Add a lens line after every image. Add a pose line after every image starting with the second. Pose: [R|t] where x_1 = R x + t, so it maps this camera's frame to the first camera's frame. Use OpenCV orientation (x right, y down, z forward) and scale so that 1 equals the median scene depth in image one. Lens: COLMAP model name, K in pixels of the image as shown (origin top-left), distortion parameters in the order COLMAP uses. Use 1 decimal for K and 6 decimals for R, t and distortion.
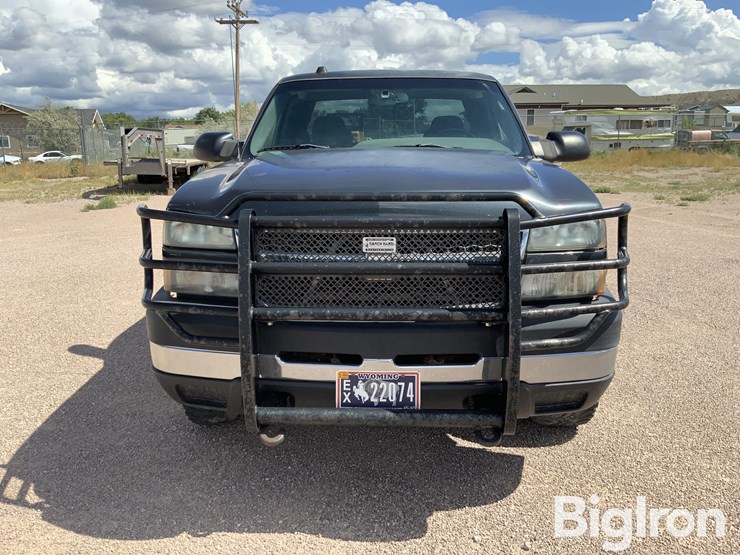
lens RADIAL K [[628.5, 0, 370.0], [0, 628.5, 277.5], [0, 0, 1]] dist [0.040256, -0.081244]
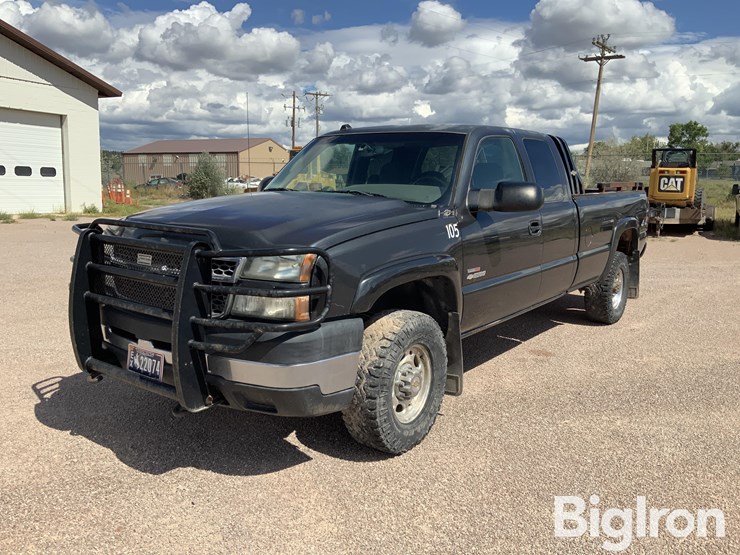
lens RADIAL K [[628.5, 0, 370.0], [0, 628.5, 277.5], [0, 0, 1]] dist [0.040256, -0.081244]
pose [[0.814684, 0.112178, -0.568951, 1.204573], [-0.140722, 0.990029, -0.006301, -0.071426], [0.562572, 0.085197, 0.822347, 0.102619]]
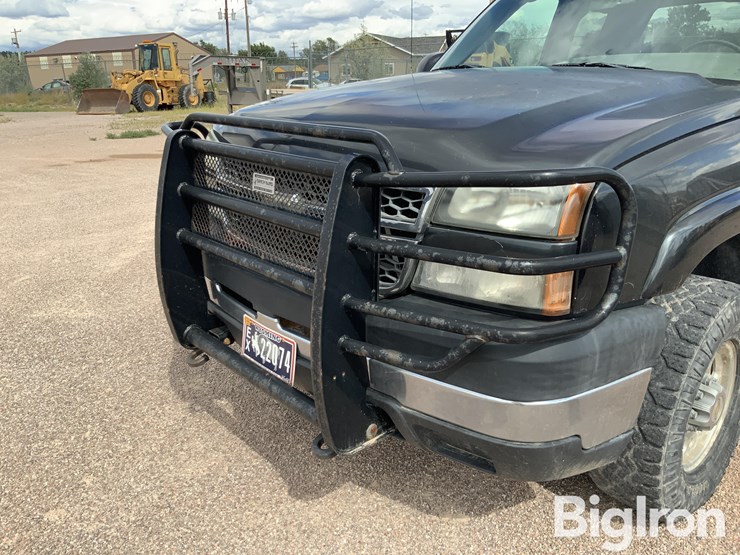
lens RADIAL K [[628.6, 0, 370.0], [0, 628.6, 277.5], [0, 0, 1]] dist [0.005250, -0.014655]
pose [[0.685972, 0.229326, -0.690544, 0.698468], [-0.146648, 0.973134, 0.177496, -0.095876], [0.712697, -0.020491, 0.701173, 0.481488]]
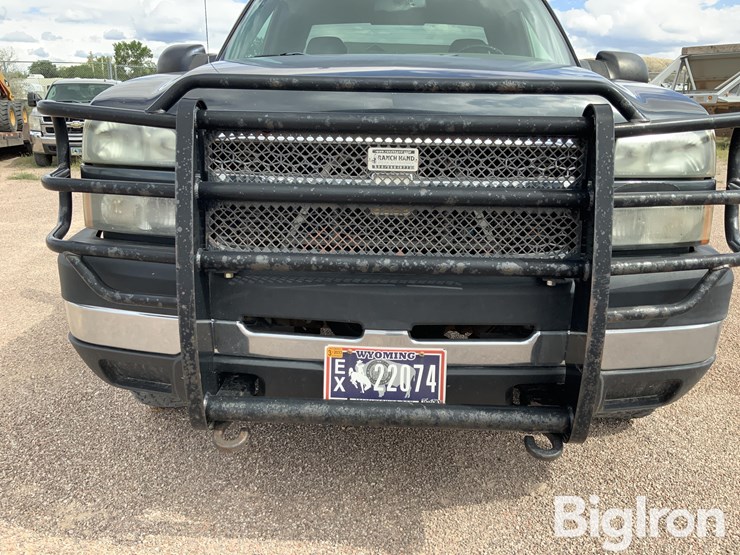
lens RADIAL K [[628.5, 0, 370.0], [0, 628.5, 277.5], [0, 0, 1]] dist [0.040256, -0.081244]
pose [[0.999706, 0.022325, 0.009415, -0.012388], [-0.022812, 0.998213, 0.055226, 0.034425], [-0.008166, -0.055424, 0.998430, 0.314569]]
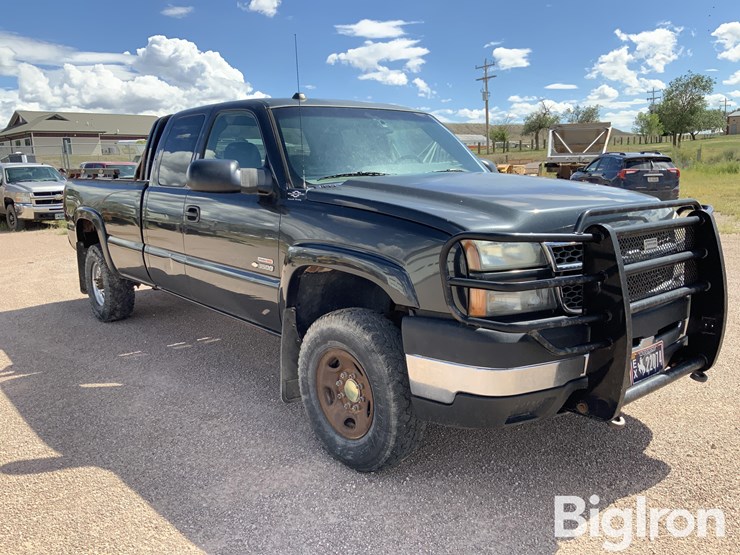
lens RADIAL K [[628.6, 0, 370.0], [0, 628.6, 277.5], [0, 0, 1]] dist [0.005250, -0.014655]
pose [[0.748741, -0.126909, 0.650601, -1.181847], [0.155326, 0.987765, 0.013922, -0.089048], [-0.644408, 0.090631, 0.759292, 0.391633]]
